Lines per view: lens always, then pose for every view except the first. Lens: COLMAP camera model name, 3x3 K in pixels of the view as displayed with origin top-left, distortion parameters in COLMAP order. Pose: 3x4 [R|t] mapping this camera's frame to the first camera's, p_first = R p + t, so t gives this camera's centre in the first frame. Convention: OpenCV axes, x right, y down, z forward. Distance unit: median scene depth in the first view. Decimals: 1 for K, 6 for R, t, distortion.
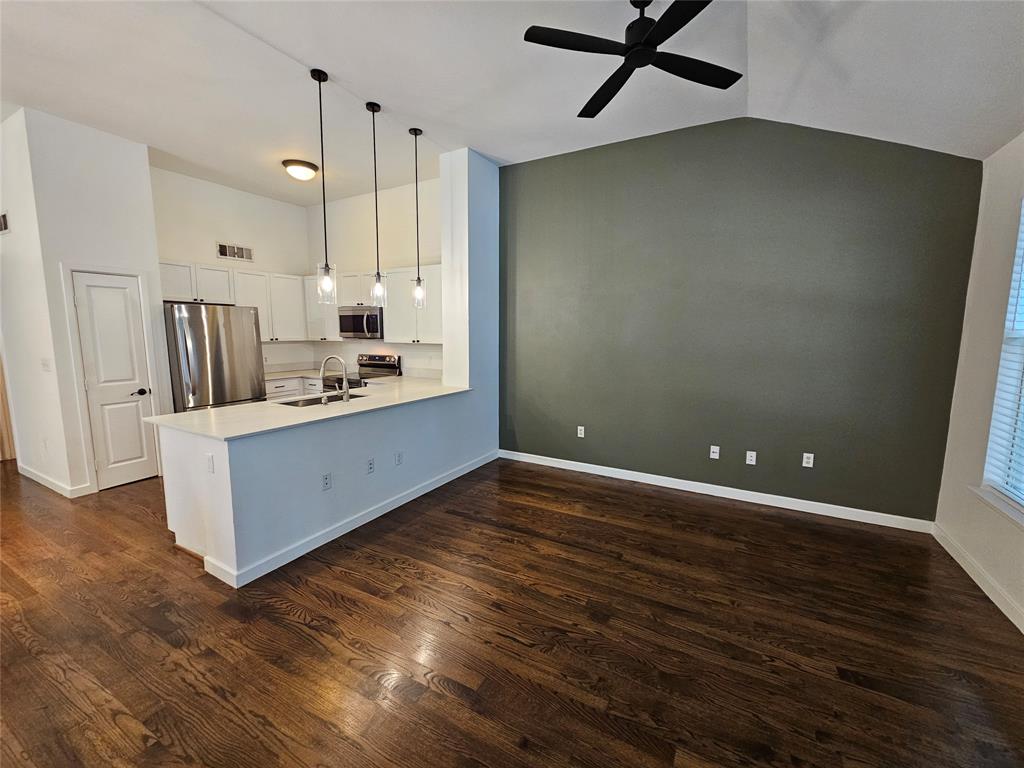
lens RADIAL K [[417.7, 0, 516.7], [0, 417.7, 381.6], [0, 0, 1]] dist [-0.002220, 0.000998]
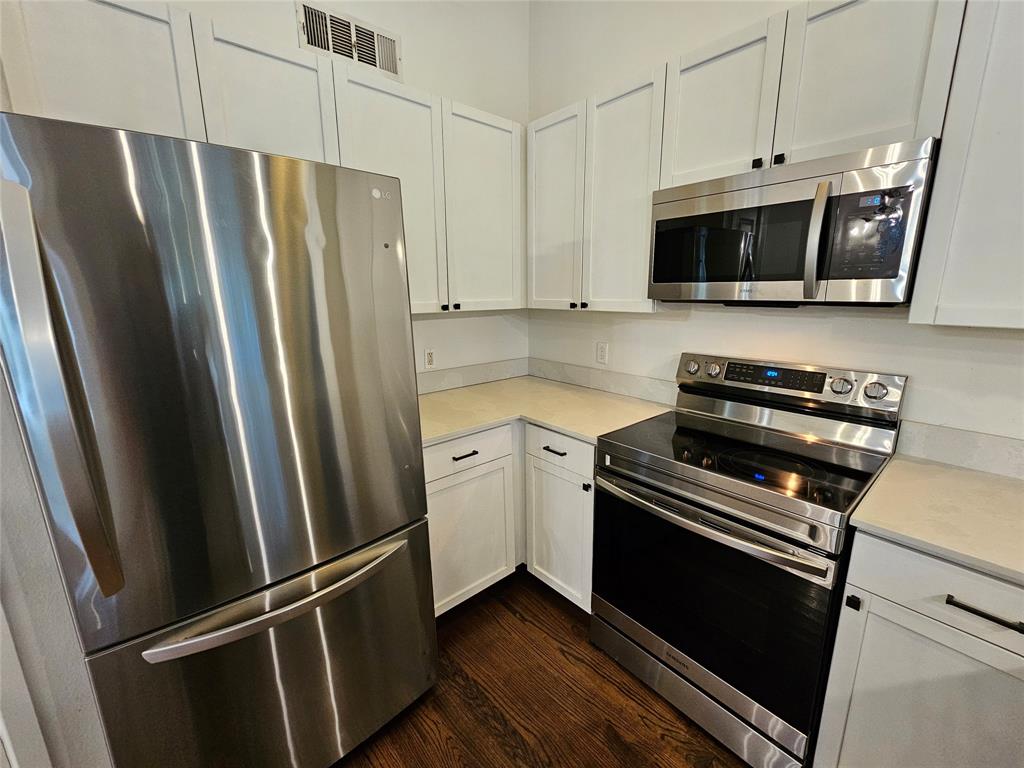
lens RADIAL K [[417.7, 0, 516.2], [0, 417.7, 381.3], [0, 0, 1]] dist [-0.002220, 0.000998]
pose [[0.938616, 0.061367, -0.339460, -0.581561], [-0.029662, 0.994762, 0.097817, -0.107211], [0.343685, -0.081744, 0.935520, 0.981347]]
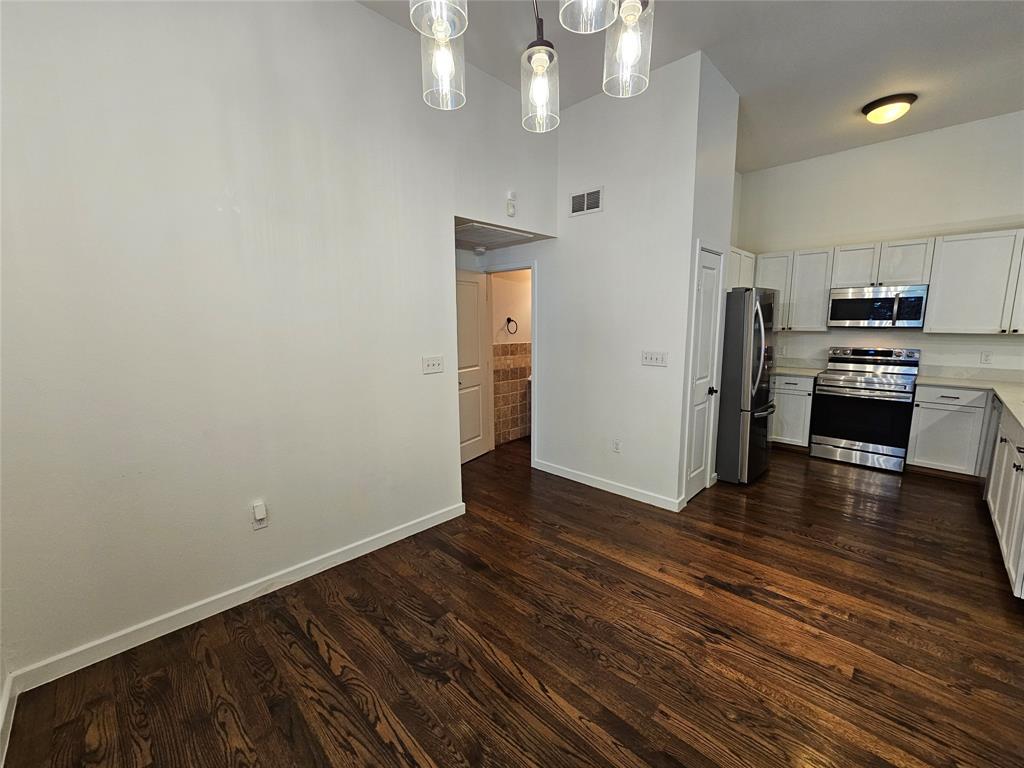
lens RADIAL K [[417.7, 0, 519.2], [0, 417.7, 383.0], [0, 0, 1]] dist [-0.002220, 0.000998]
pose [[0.963240, 0.029890, -0.266973, -1.116119], [-0.022835, 0.999304, 0.029493, -0.008476], [0.267669, -0.022312, 0.963253, 0.072499]]
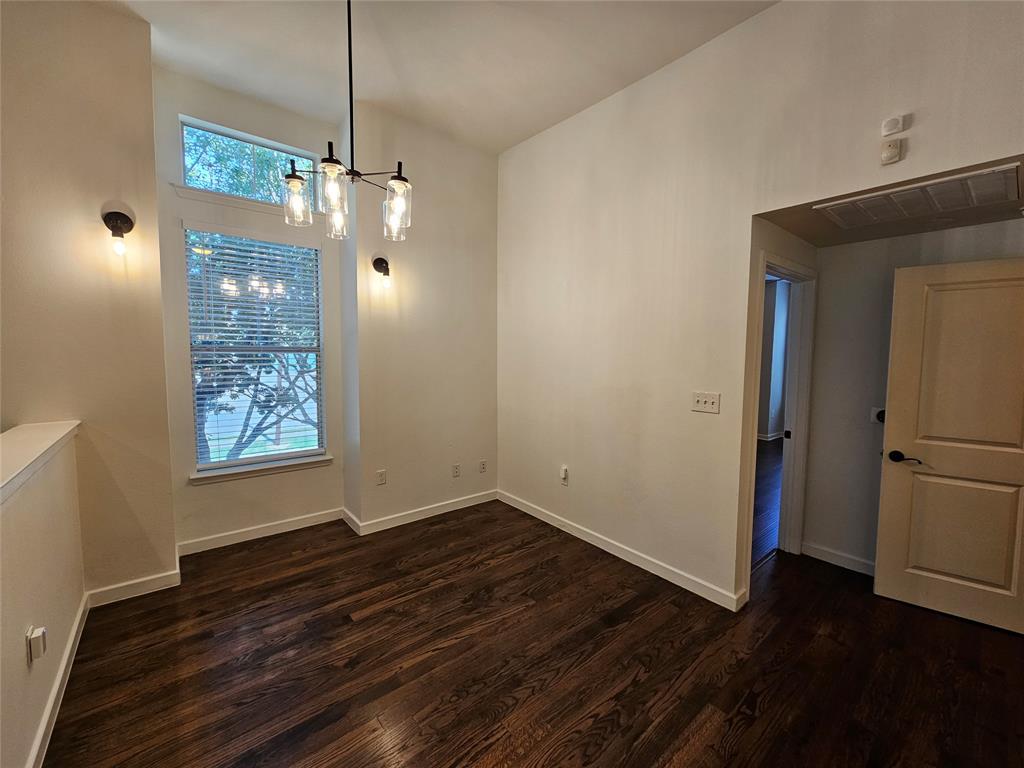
lens RADIAL K [[417.7, 0, 518.3], [0, 417.7, 381.8], [0, 0, 1]] dist [-0.002220, 0.000998]
pose [[-0.362760, 0.059044, -0.930010, -0.765178], [-0.126414, 0.985648, 0.111886, -0.082875], [0.923269, 0.158153, -0.350089, 0.718655]]
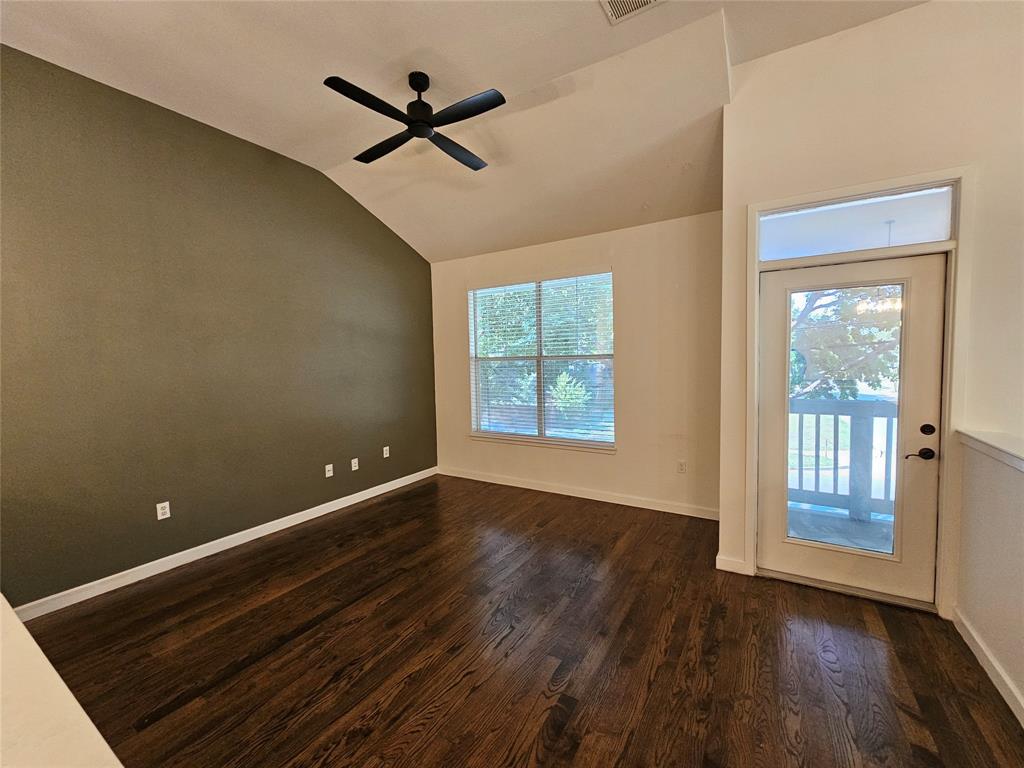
lens RADIAL K [[417.7, 0, 518.7], [0, 417.7, 382.6], [0, 0, 1]] dist [-0.002220, 0.000998]
pose [[0.045128, -0.068857, 0.996605, -0.544571], [0.143448, 0.987730, 0.061748, -0.048418], [-0.988628, 0.140175, 0.054452, 0.430143]]
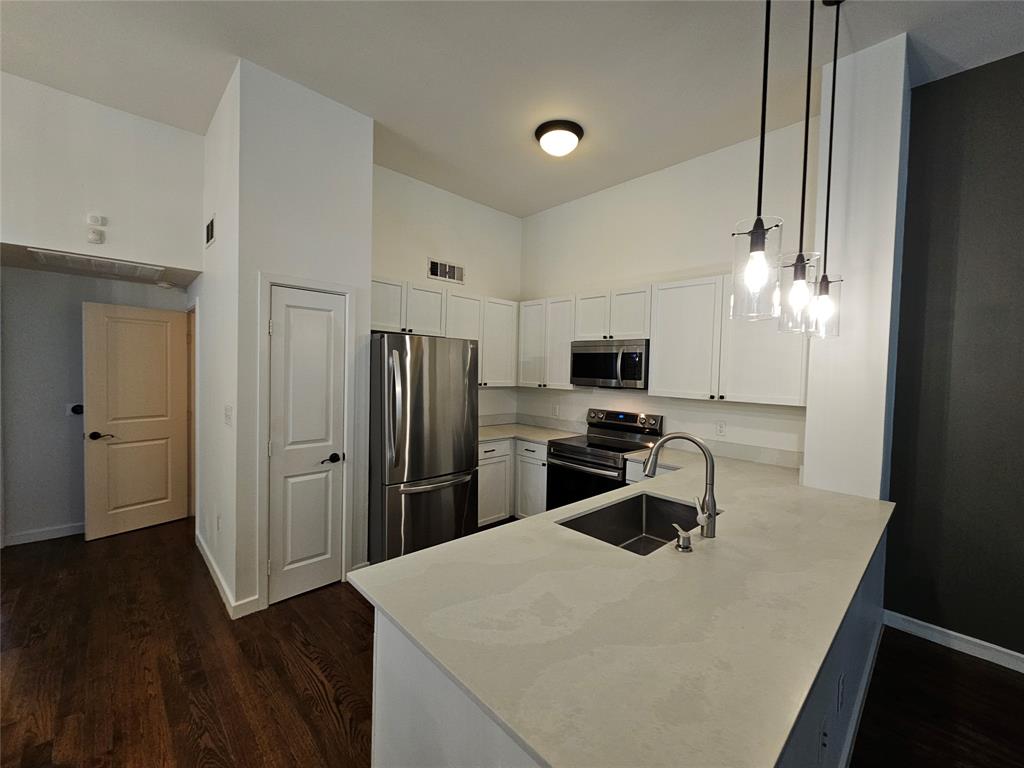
lens RADIAL K [[417.7, 0, 517.8], [0, 417.7, 382.5], [0, 0, 1]] dist [-0.002220, 0.000998]
pose [[0.956529, 0.031060, -0.289980, -0.435814], [-0.058844, 0.994417, -0.087587, -0.061312], [0.285641, 0.100843, 0.953016, 0.440172]]
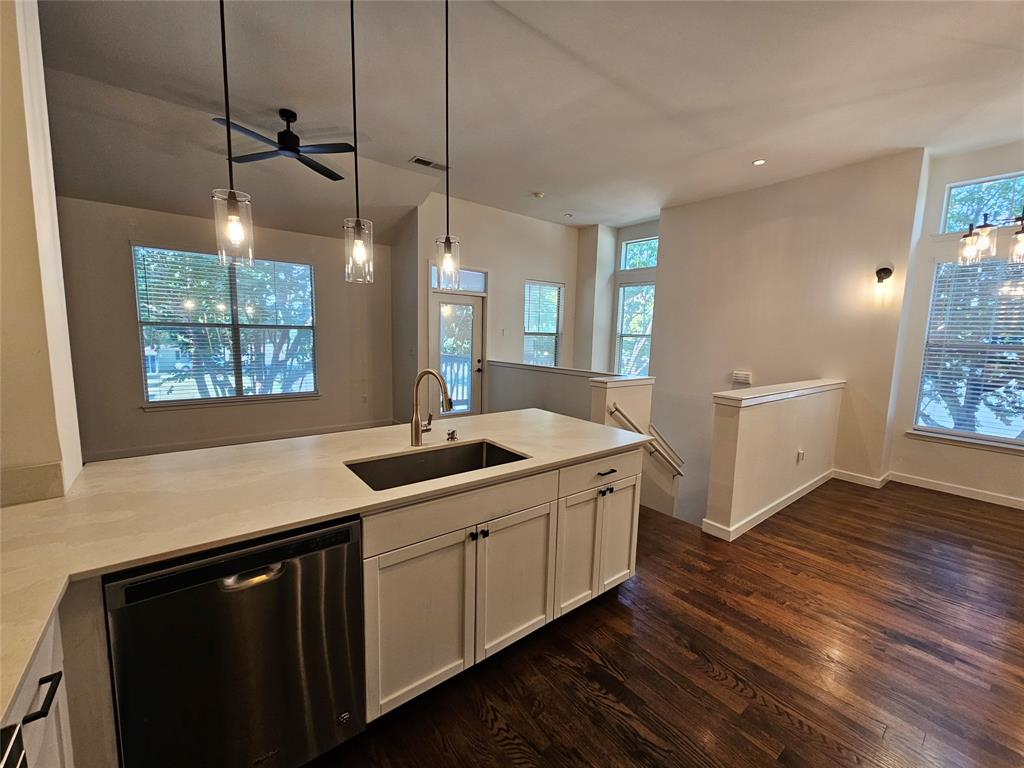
lens RADIAL K [[417.7, 0, 517.2], [0, 417.7, 382.4], [0, 0, 1]] dist [-0.002220, 0.000998]
pose [[-0.922900, -0.076904, 0.377280, -0.685693], [0.013743, 0.972647, 0.231880, -0.156971], [-0.384793, 0.219187, -0.896600, 1.321086]]
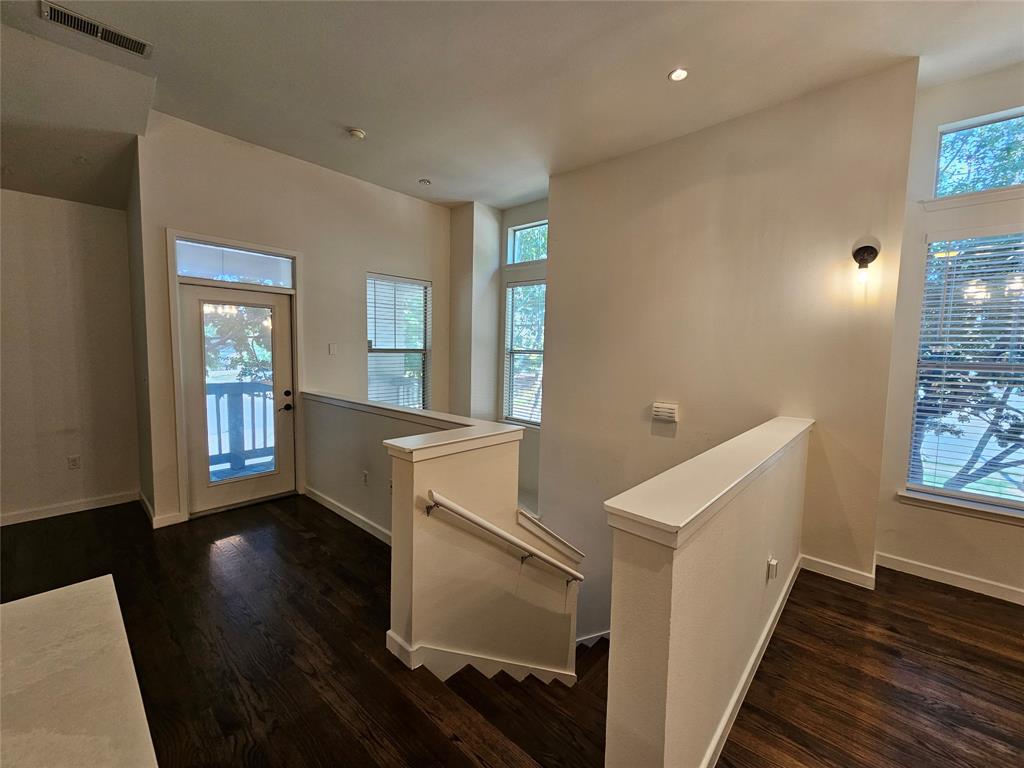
lens RADIAL K [[417.7, 0, 517.6], [0, 417.7, 380.7], [0, 0, 1]] dist [-0.002220, 0.000998]
pose [[-0.974000, -0.043379, 0.222356, -0.731455], [0.000773, 0.980854, 0.194741, -0.098654], [-0.226547, 0.189849, -0.955319, 0.769647]]
